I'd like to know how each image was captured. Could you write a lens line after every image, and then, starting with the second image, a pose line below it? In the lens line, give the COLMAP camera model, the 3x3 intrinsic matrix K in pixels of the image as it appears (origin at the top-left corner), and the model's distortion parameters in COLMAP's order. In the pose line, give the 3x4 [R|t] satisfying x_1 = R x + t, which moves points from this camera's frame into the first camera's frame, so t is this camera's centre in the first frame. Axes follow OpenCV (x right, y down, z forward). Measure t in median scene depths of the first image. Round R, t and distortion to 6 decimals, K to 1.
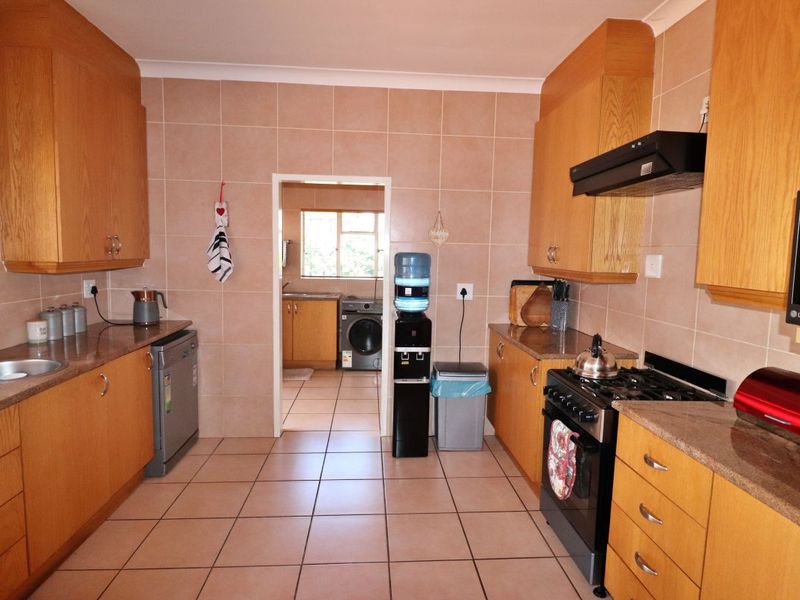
lens RADIAL K [[464.4, 0, 400.0], [0, 464.4, 300.0], [0, 0, 1]] dist [-0.003912, -0.002164]
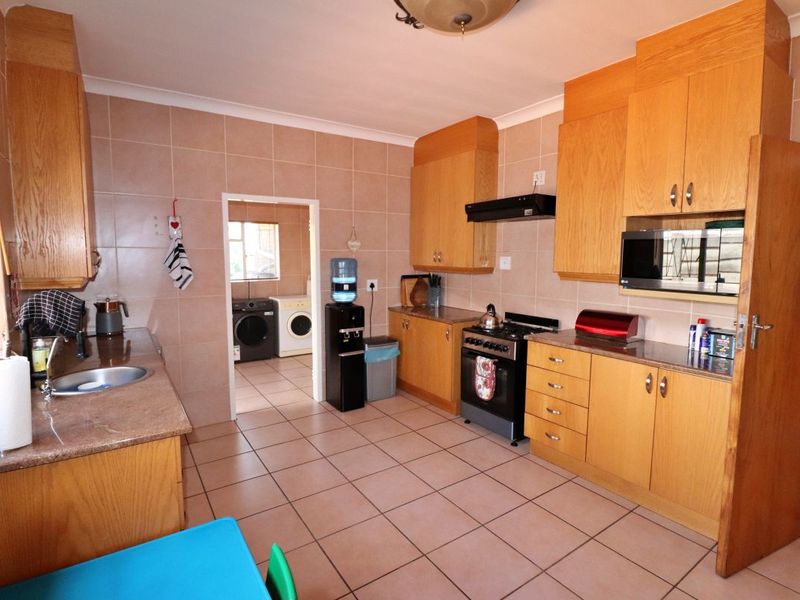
lens RADIAL K [[414.5, 0, 400.0], [0, 414.5, 300.0], [0, 0, 1]] dist [-0.000447, -0.001410]
pose [[0.868378, -0.075479, 0.490126, -0.427612], [0.069586, 0.997117, 0.030267, -0.006782], [-0.490997, 0.007823, 0.871126, -0.118612]]
